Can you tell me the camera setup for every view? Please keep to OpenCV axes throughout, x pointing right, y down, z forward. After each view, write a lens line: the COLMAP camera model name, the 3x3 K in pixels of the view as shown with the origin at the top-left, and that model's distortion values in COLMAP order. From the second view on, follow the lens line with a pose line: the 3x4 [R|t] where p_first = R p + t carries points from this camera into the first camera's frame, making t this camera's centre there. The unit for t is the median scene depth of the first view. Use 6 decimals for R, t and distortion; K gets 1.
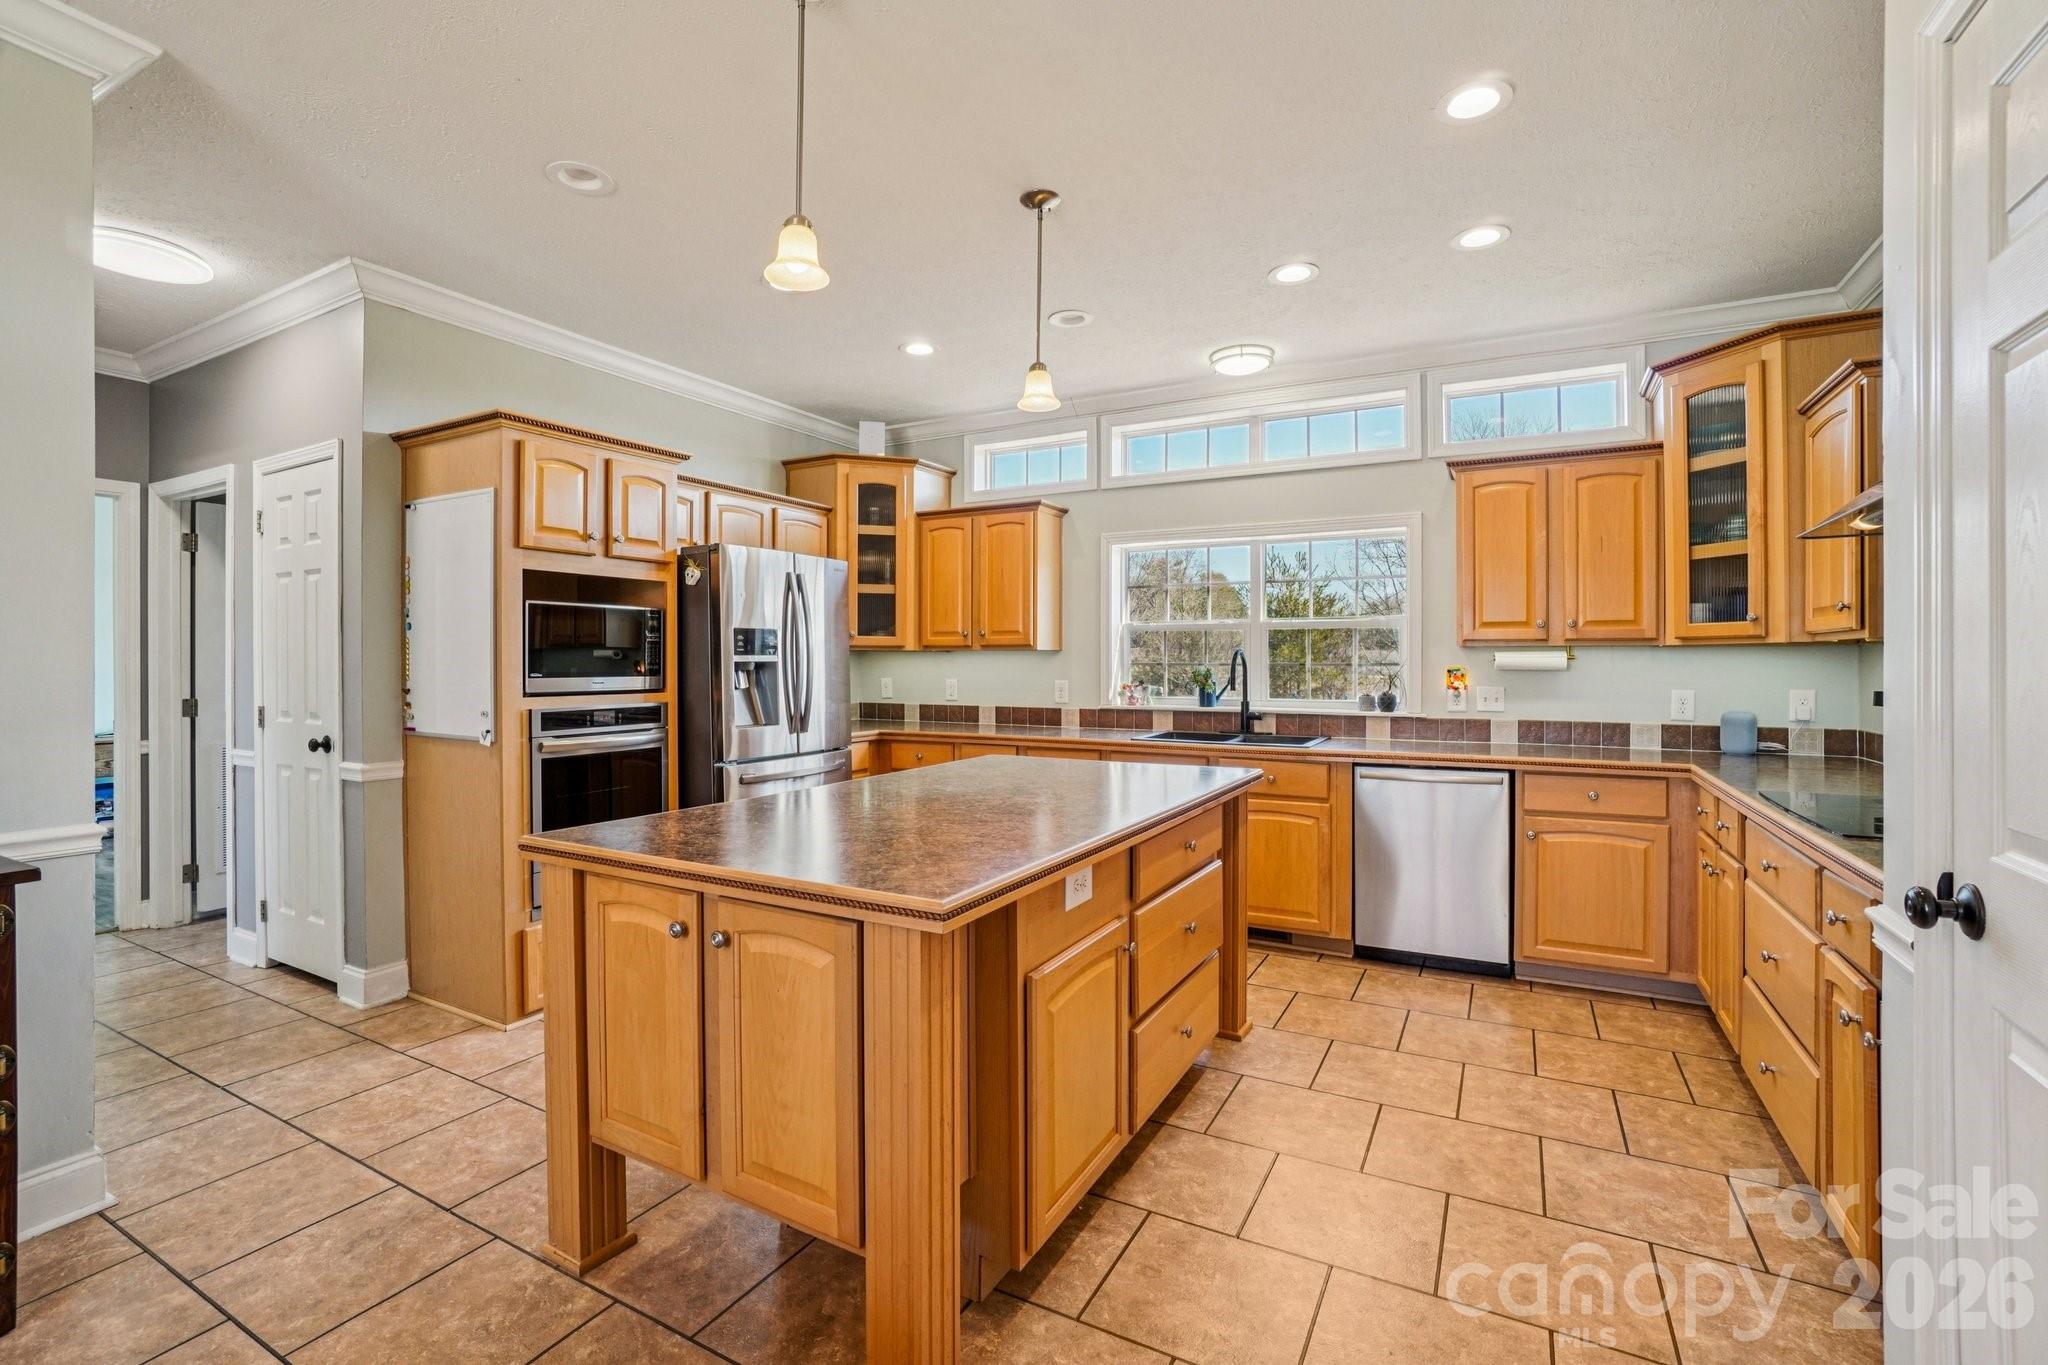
lens RADIAL K [[917.8, 0, 1012.8], [0, 917.8, 664.4], [0, 0, 1]] dist [-0.064192, 0.023530]
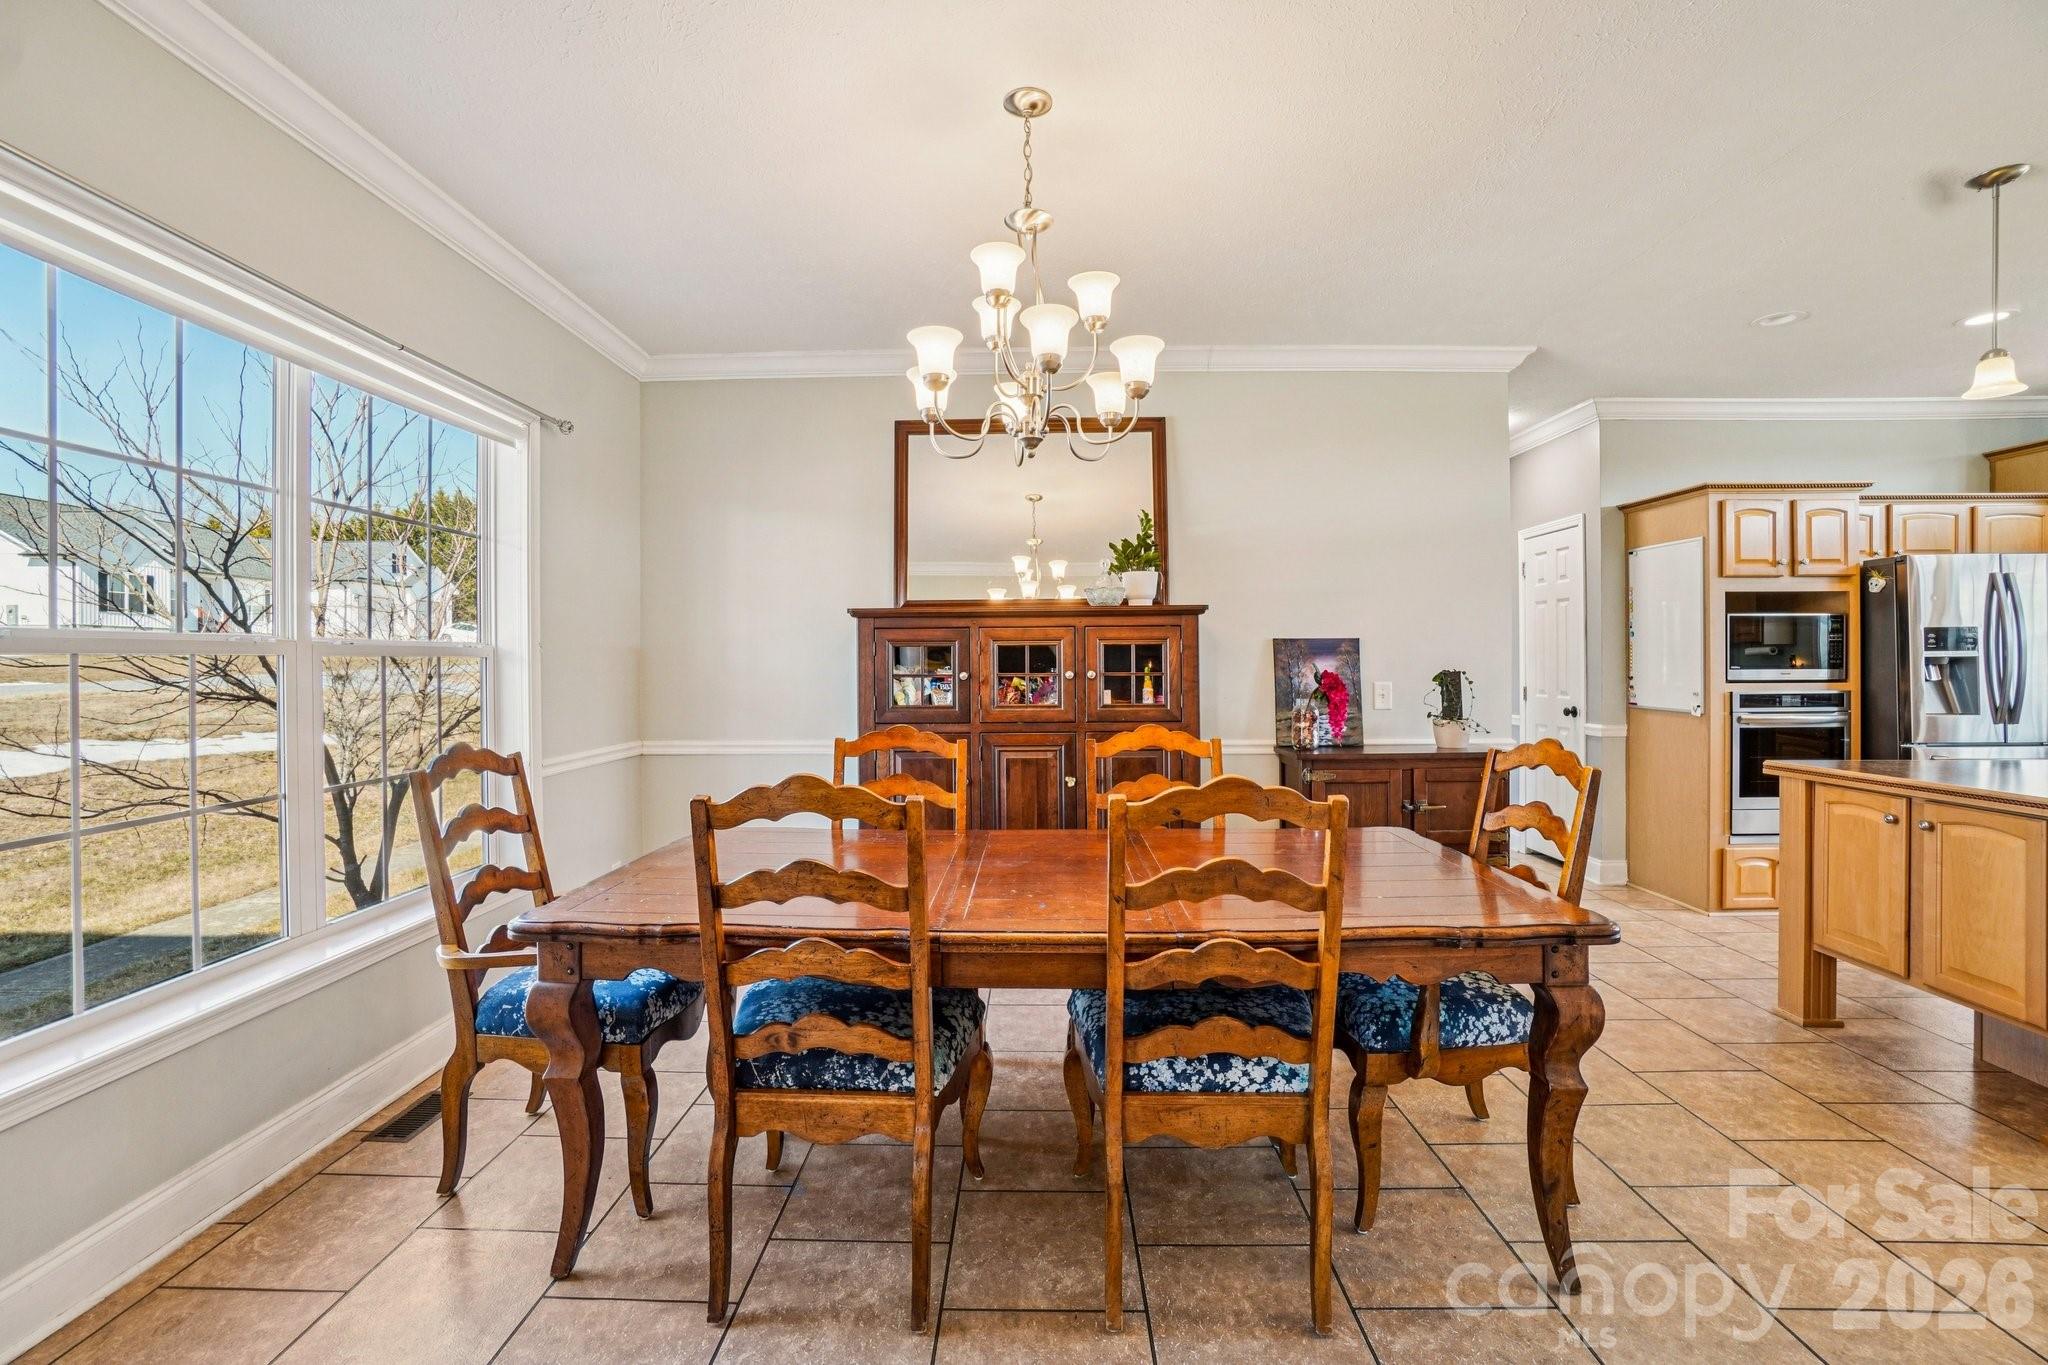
lens RADIAL K [[917.8, 0, 1012.8], [0, 917.8, 664.4], [0, 0, 1]] dist [-0.064192, 0.023530]
pose [[0.466717, 0.002280, -0.884404, 0.153774], [0.002372, 0.999990, 0.003830, -0.000544], [0.884404, -0.003885, 0.466707, -0.591746]]
